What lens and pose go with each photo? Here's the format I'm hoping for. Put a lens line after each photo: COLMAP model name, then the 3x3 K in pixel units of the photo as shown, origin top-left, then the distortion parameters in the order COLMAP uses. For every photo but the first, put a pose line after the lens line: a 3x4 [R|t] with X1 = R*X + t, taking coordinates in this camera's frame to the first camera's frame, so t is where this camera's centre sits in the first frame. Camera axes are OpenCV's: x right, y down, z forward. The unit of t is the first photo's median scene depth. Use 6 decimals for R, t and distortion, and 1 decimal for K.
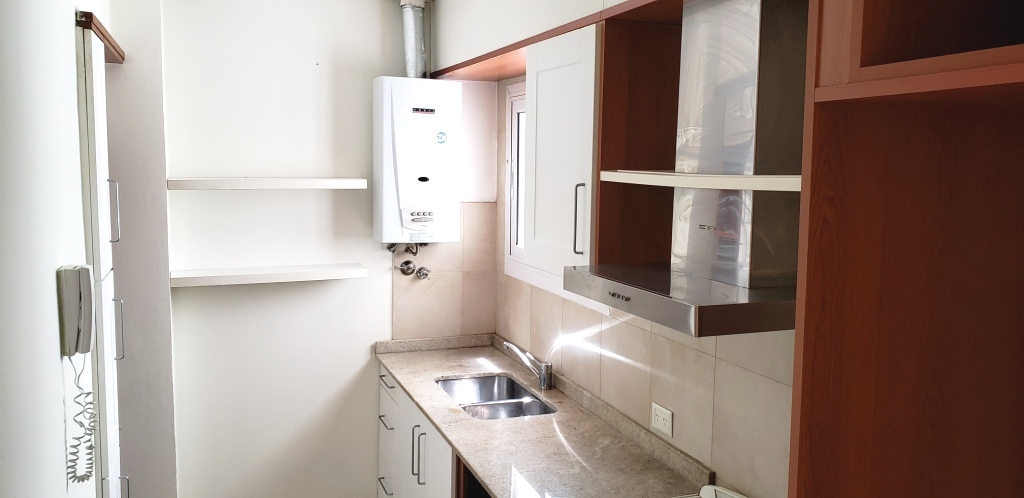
lens RADIAL K [[810.4, 0, 513.4], [0, 810.4, 240.3], [0, 0, 1]] dist [0.133906, -0.209334]
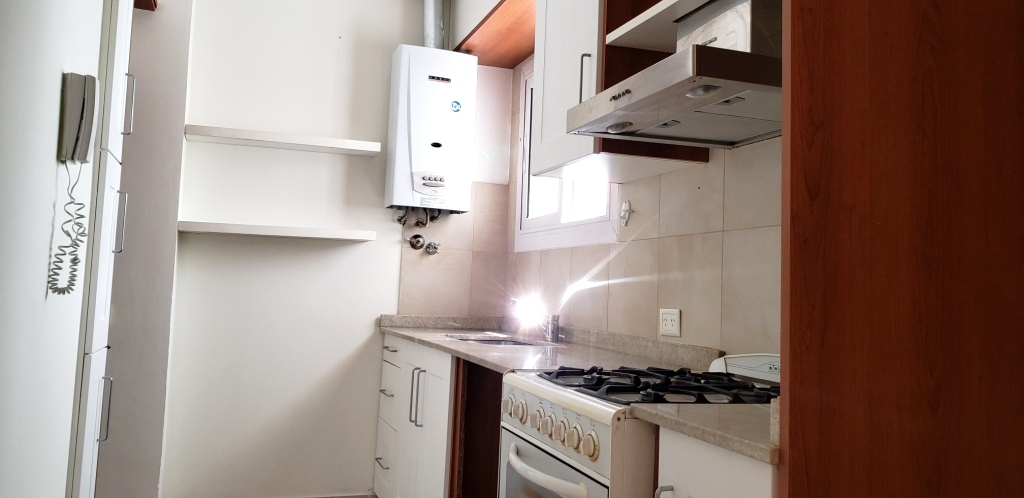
lens RADIAL K [[805.7, 0, 517.9], [0, 805.7, 218.2], [0, 0, 1]] dist [0.147165, -0.214599]
pose [[0.999517, 0.022989, -0.020916, 0.014362], [-0.026395, 0.983172, -0.180763, 0.195729], [0.016409, 0.181228, 0.983304, 0.026153]]
